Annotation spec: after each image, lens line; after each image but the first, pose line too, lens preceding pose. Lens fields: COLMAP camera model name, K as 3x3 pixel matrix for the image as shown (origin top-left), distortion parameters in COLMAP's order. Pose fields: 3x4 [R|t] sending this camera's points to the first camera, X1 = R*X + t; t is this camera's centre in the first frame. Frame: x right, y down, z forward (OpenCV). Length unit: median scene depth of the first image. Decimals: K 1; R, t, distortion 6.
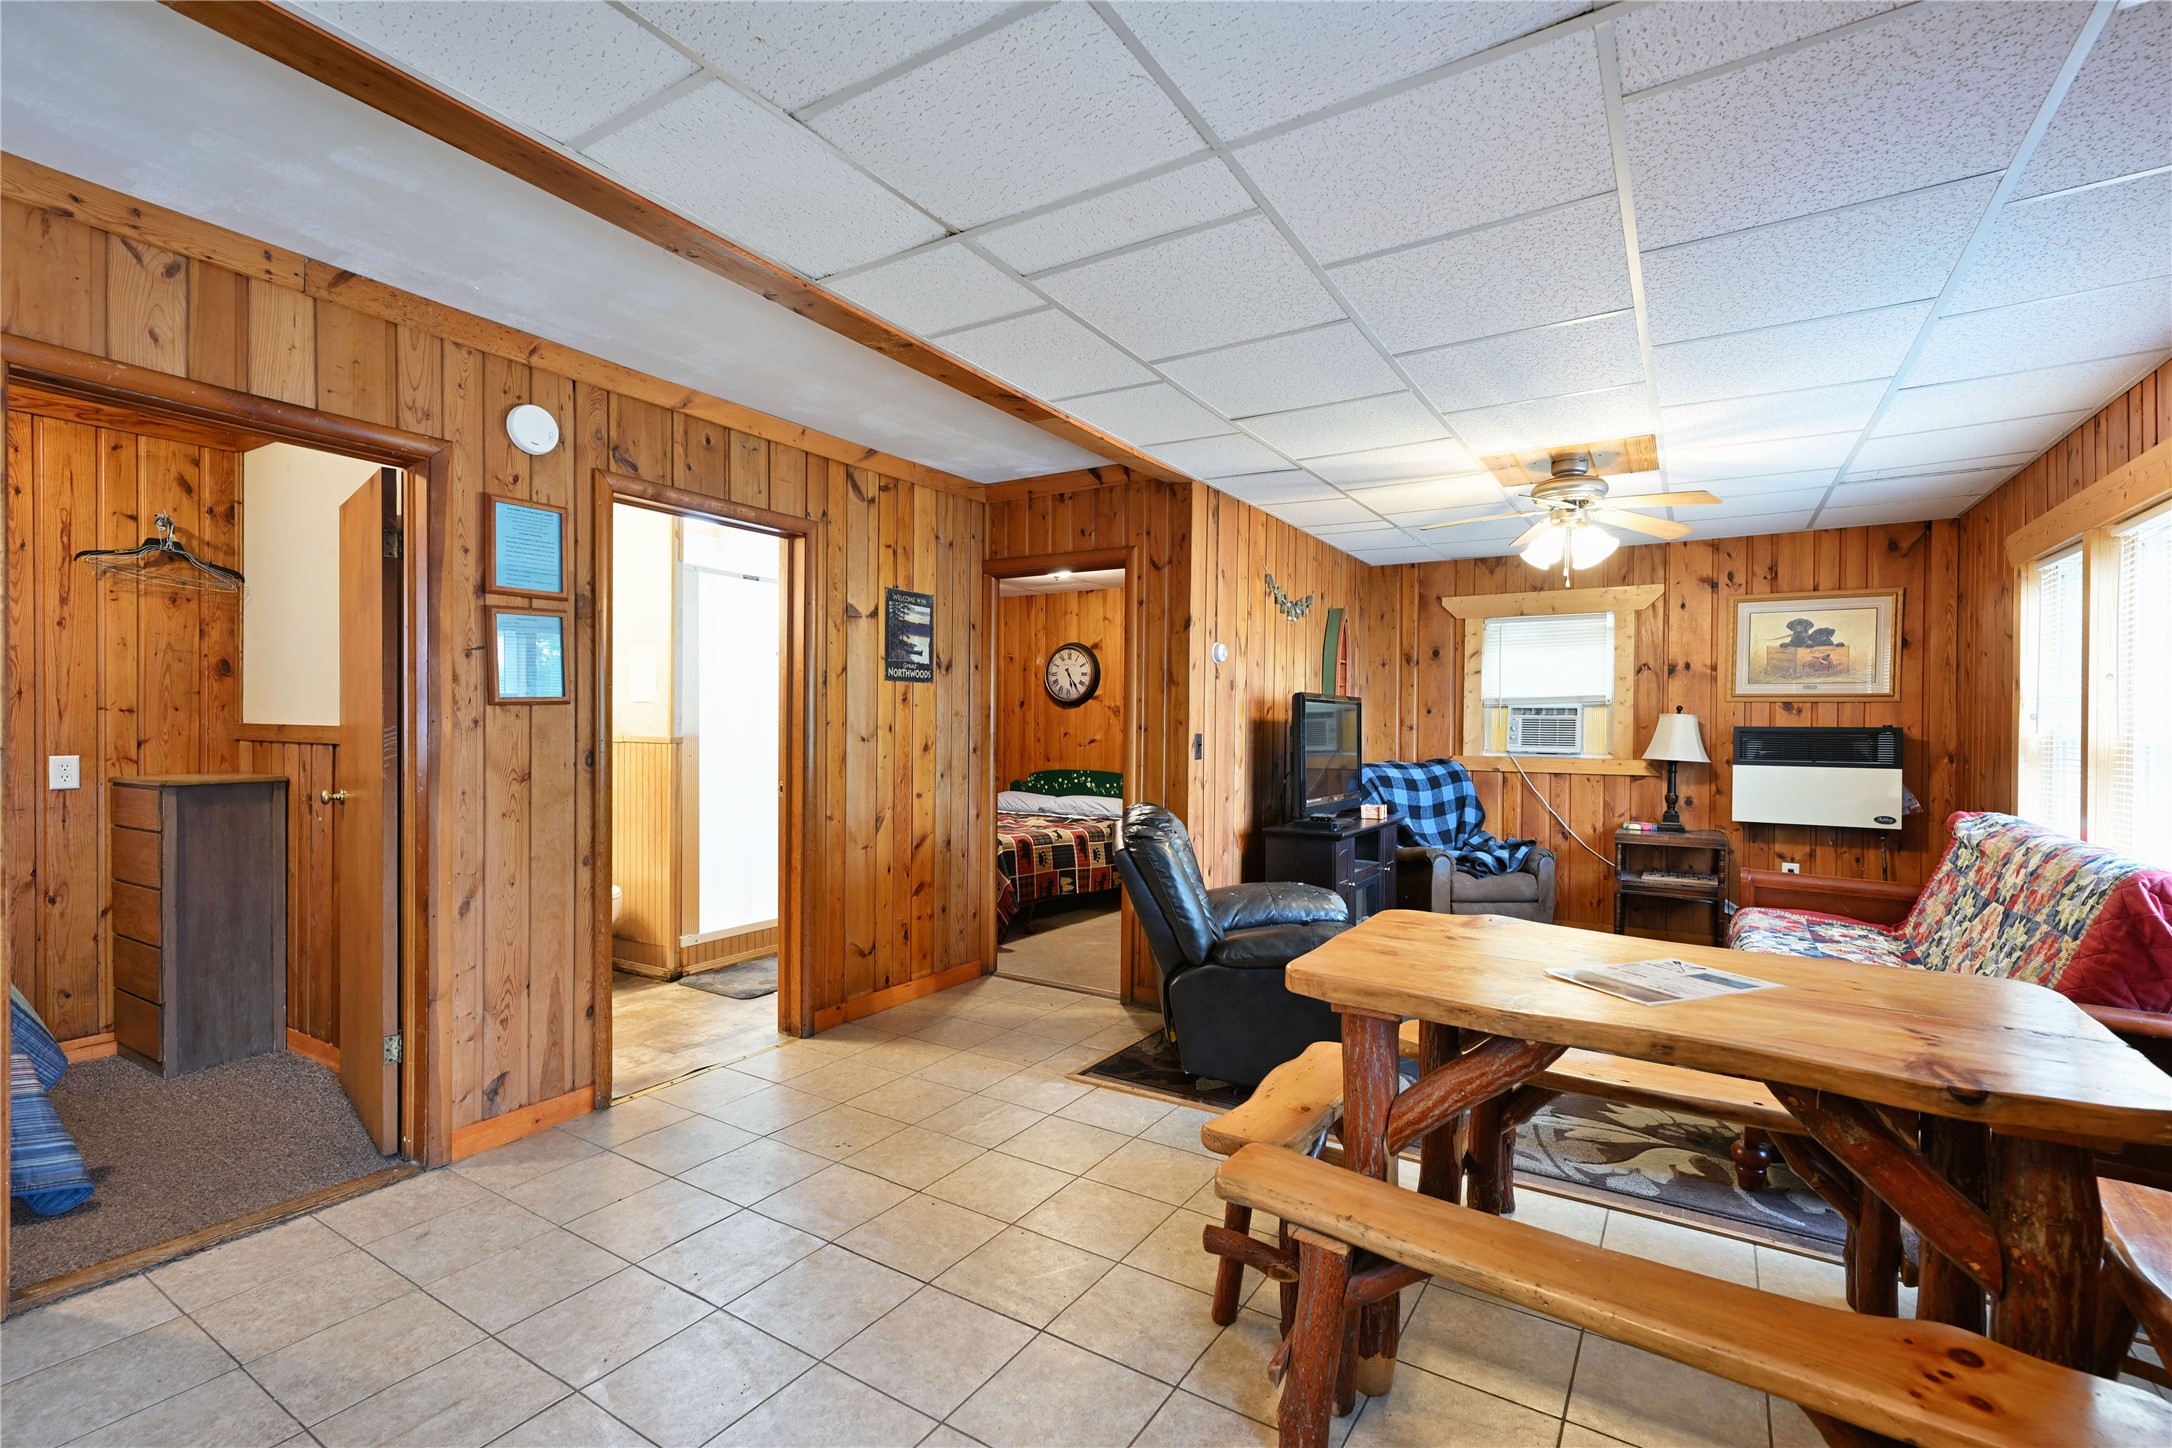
lens RADIAL K [[974.9, 0, 1078.9], [0, 974.9, 732.9], [0, 0, 1]] dist [0.009683, 0.000014]
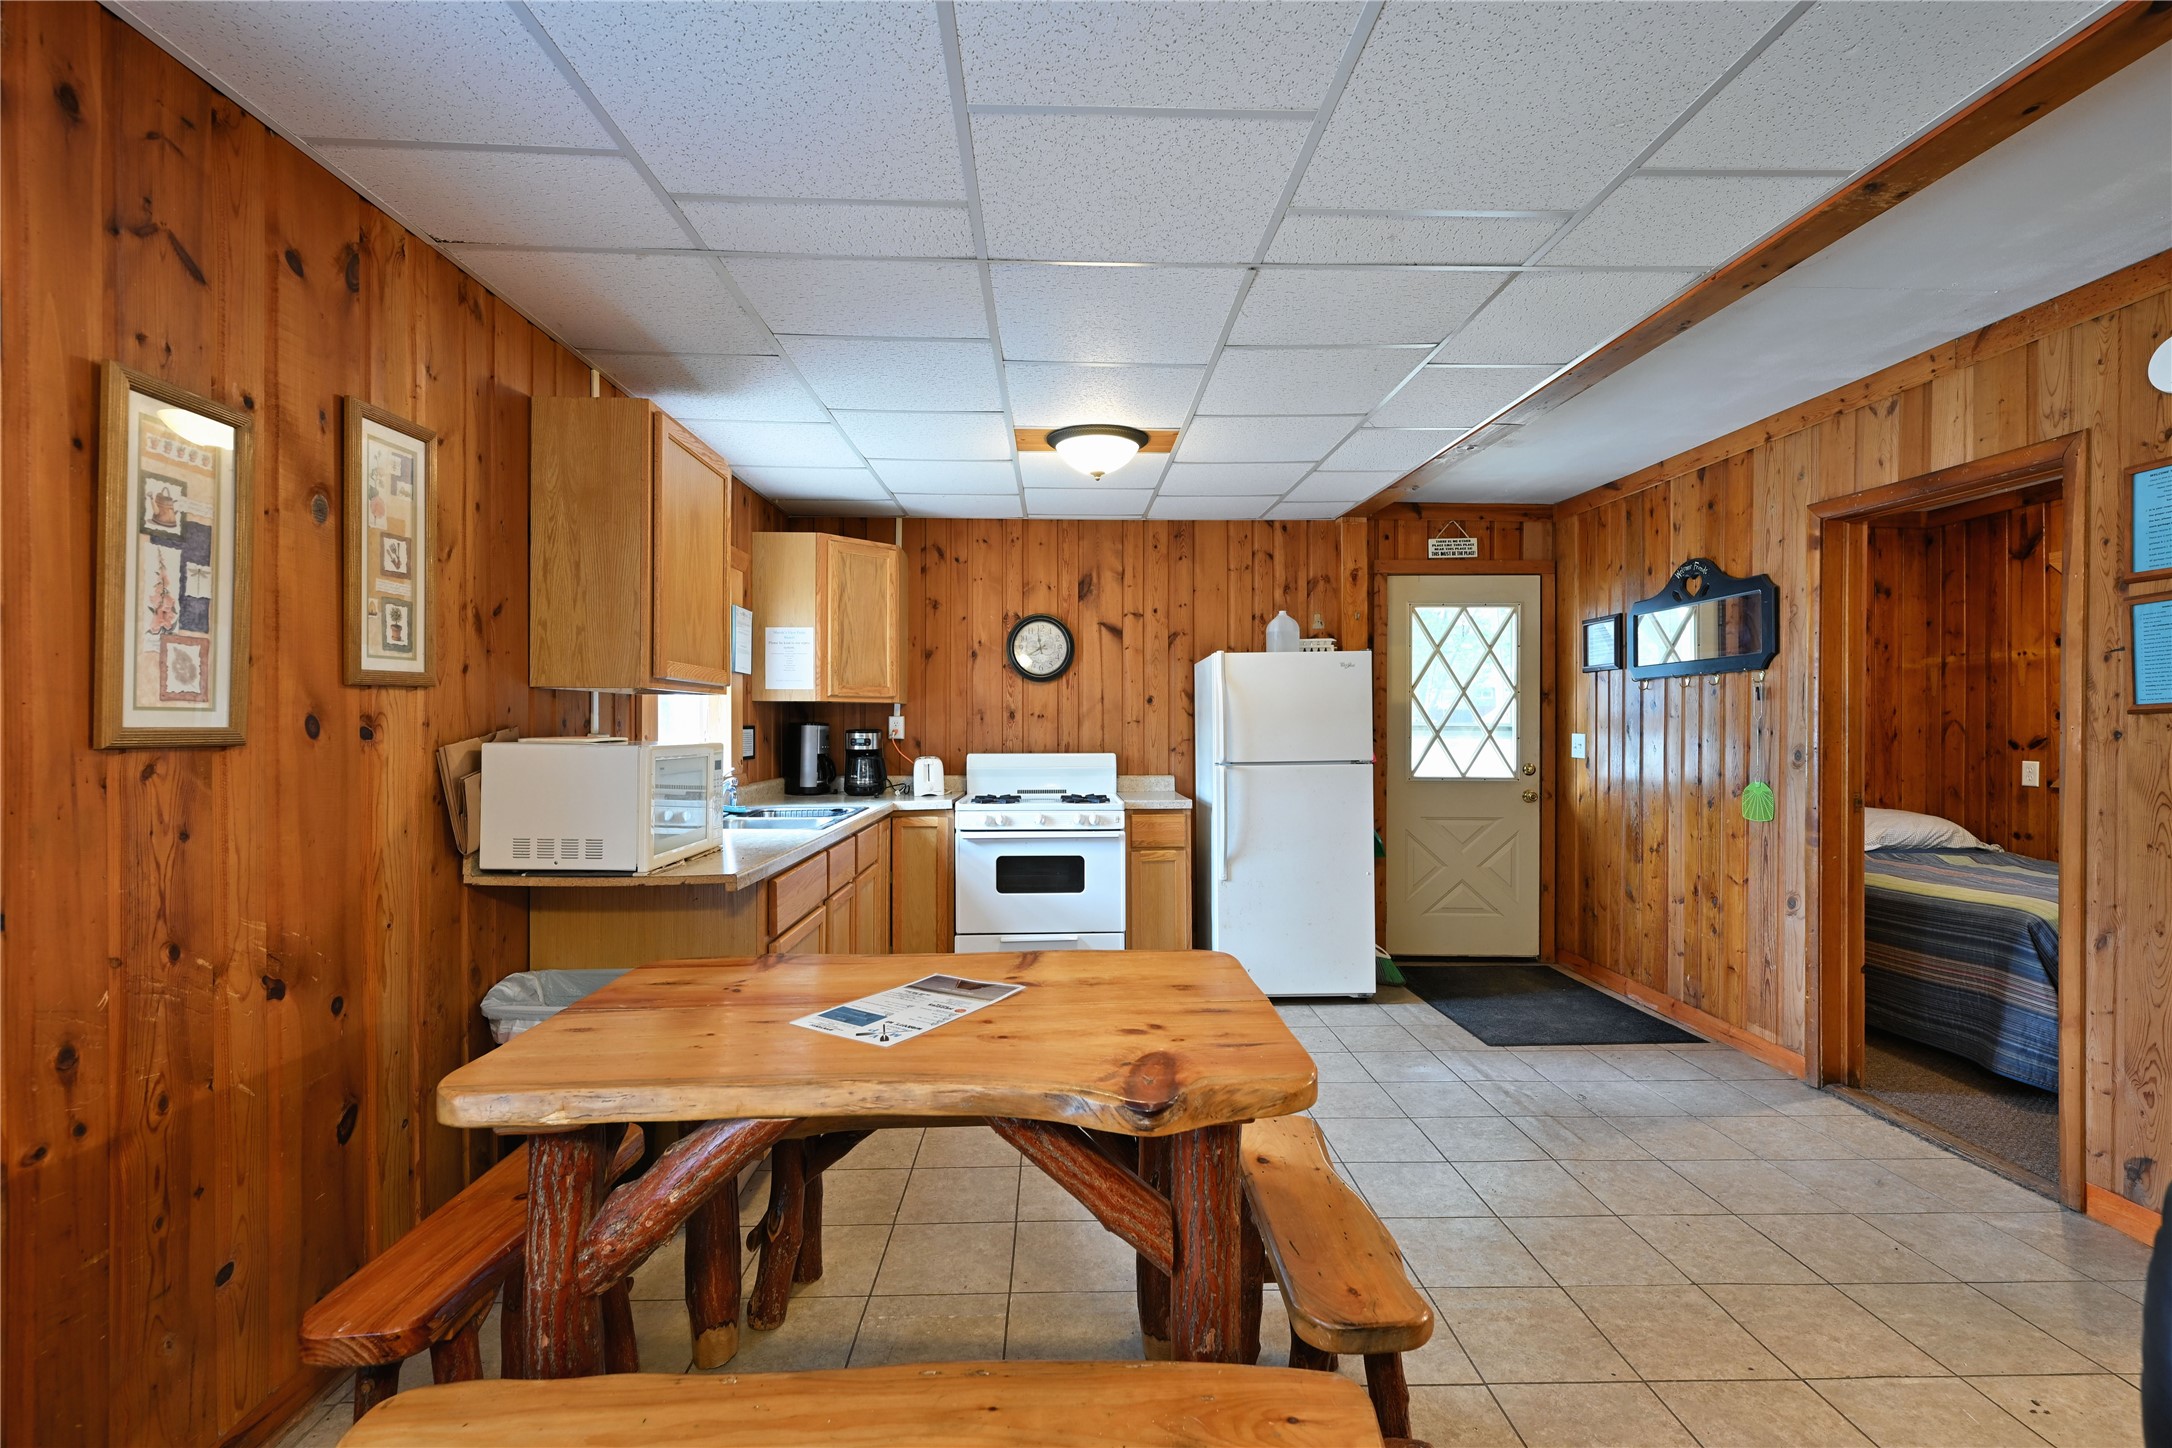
lens RADIAL K [[960.5, 0, 1079.2], [0, 960.5, 725.8], [0, 0, 1]] dist [0.010161, -0.000218]
pose [[-0.827851, -0.006939, -0.560904, 0.418885], [-0.012155, 0.999911, 0.005569, -0.007854], [0.560816, 0.011428, -0.827862, 0.785896]]
